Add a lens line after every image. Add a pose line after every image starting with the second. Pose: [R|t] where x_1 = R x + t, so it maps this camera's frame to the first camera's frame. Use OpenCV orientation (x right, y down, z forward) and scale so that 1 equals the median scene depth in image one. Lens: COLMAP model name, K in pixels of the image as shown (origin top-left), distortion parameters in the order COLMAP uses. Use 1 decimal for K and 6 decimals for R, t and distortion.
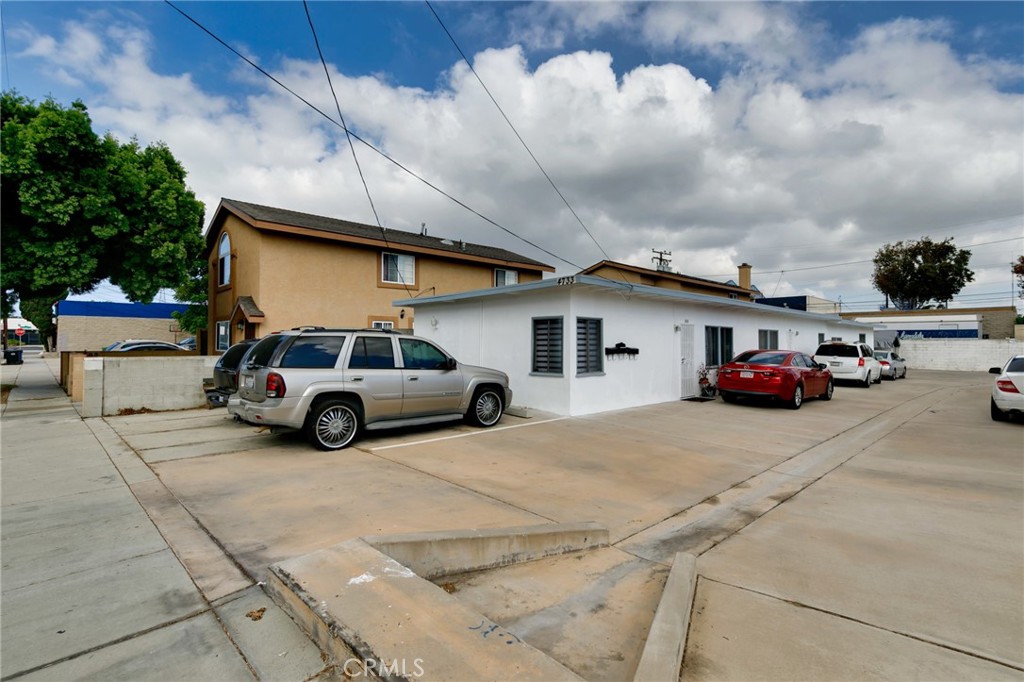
lens RADIAL K [[504.6, 0, 516.5], [0, 504.6, 345.0], [0, 0, 1]] dist [0.006717, 0.000090]
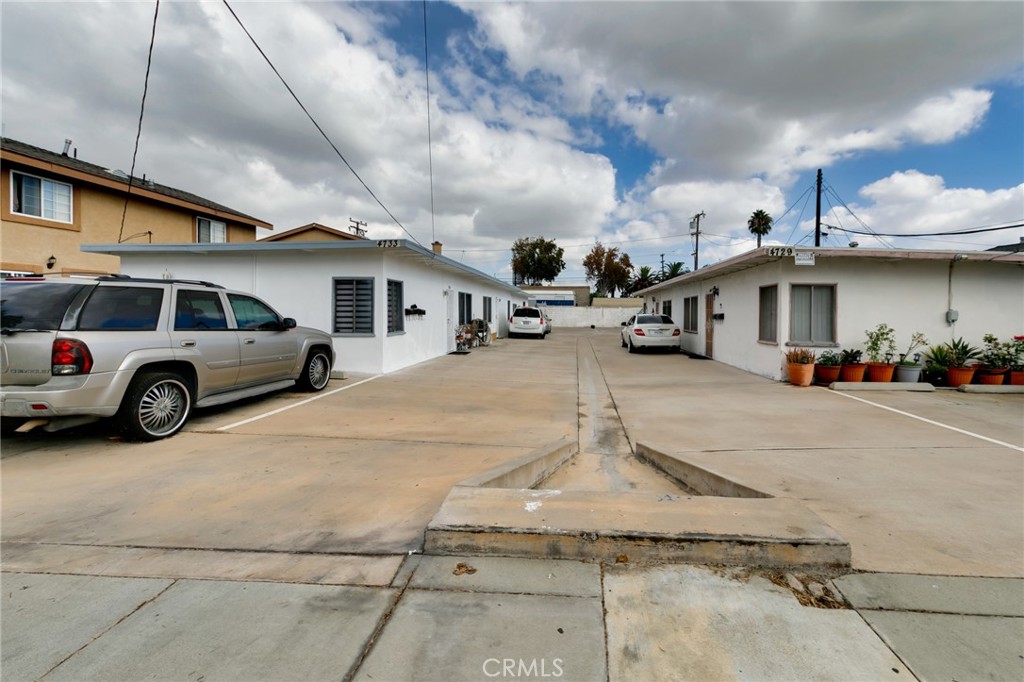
lens RADIAL K [[453.9, 0, 555.4], [0, 453.9, 315.0], [0, 0, 1]] dist [0.010248, -0.000867]
pose [[0.733575, -0.003868, 0.679597, -0.202623], [-0.002420, 0.999963, 0.008303, 0.008289], [-0.679604, -0.007735, 0.733539, 0.052137]]
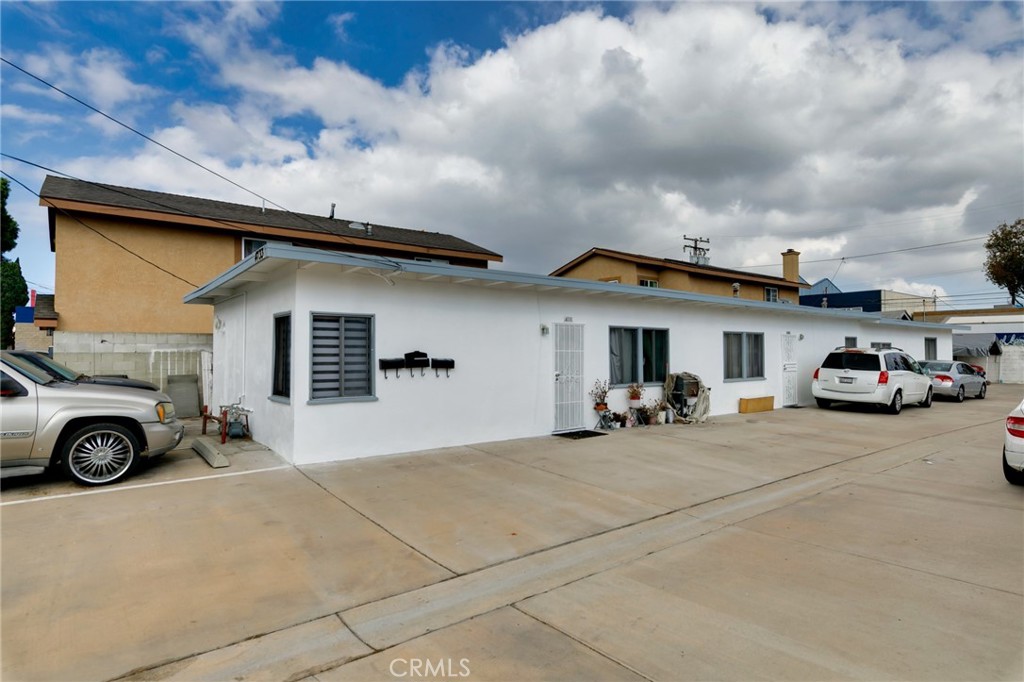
lens RADIAL K [[560.7, 0, 520.4], [0, 560.7, 357.5], [0, 0, 1]] dist [-0.001530, 0.001709]
pose [[0.994087, -0.001792, -0.108569, 0.354503], [0.002575, 0.999972, 0.007074, -0.001111], [0.108553, -0.007311, 0.994064, 0.237863]]
